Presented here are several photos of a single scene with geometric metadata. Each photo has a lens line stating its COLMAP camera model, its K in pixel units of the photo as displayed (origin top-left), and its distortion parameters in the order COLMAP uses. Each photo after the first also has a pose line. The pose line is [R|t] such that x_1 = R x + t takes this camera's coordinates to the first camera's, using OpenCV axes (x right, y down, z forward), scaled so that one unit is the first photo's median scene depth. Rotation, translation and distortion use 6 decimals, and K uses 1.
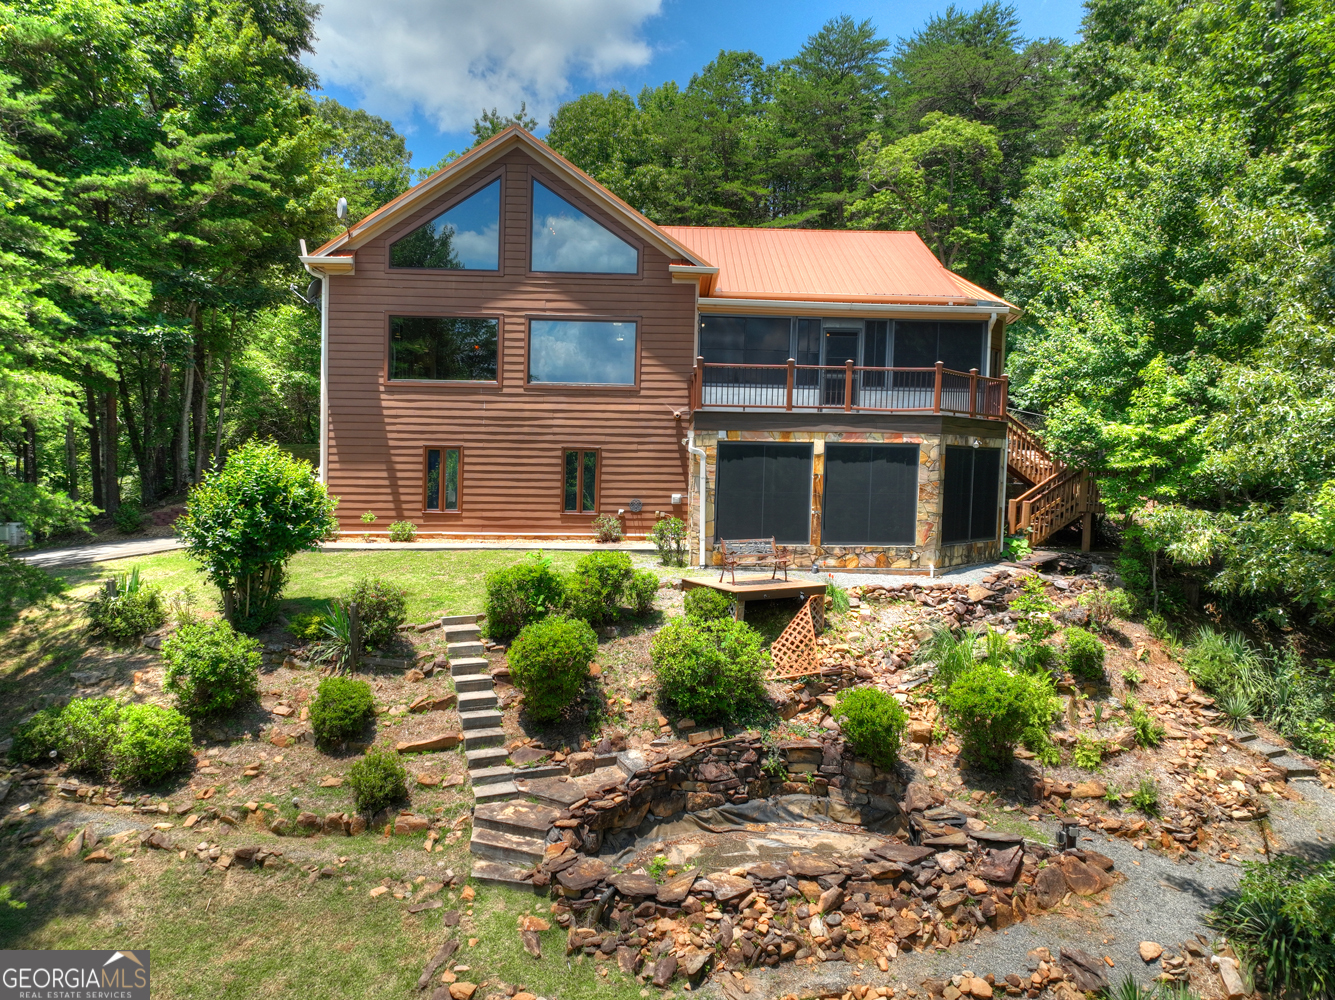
lens RADIAL K [[921.7, 0, 671.7], [0, 921.7, 500.3], [0, 0, 1]] dist [0.003791, 0.002836]
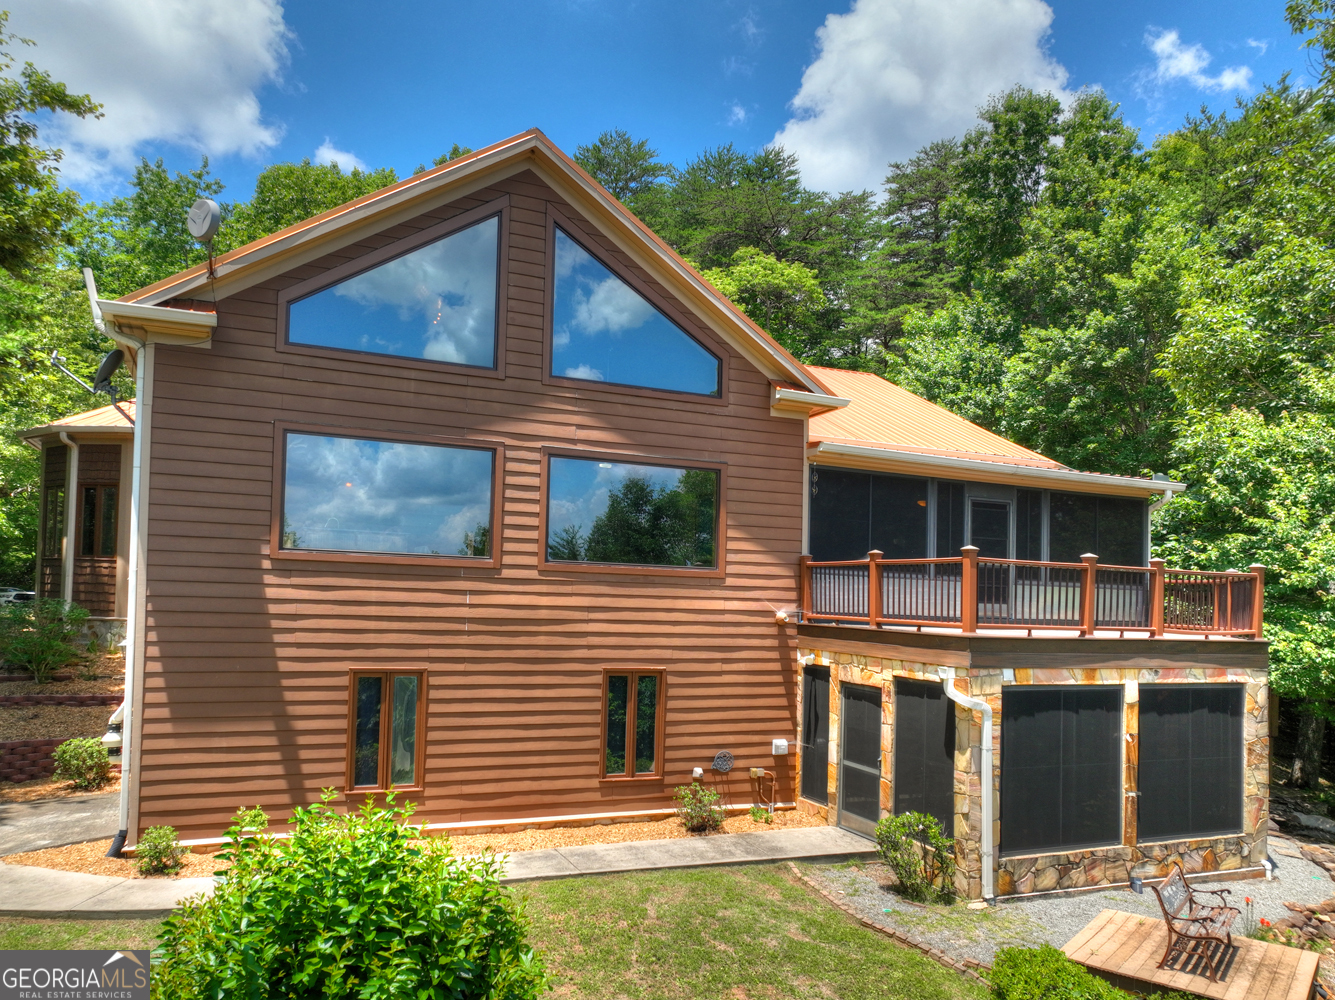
lens RADIAL K [[912.7, 0, 668.4], [0, 912.7, 577.5], [0, 0, 1]] dist [0.004207, 0.002833]
pose [[0.917514, 0.013759, 0.397466, -0.321202], [0.007565, 0.998617, -0.052032, -0.087061], [-0.397632, 0.050747, 0.916141, 0.437806]]
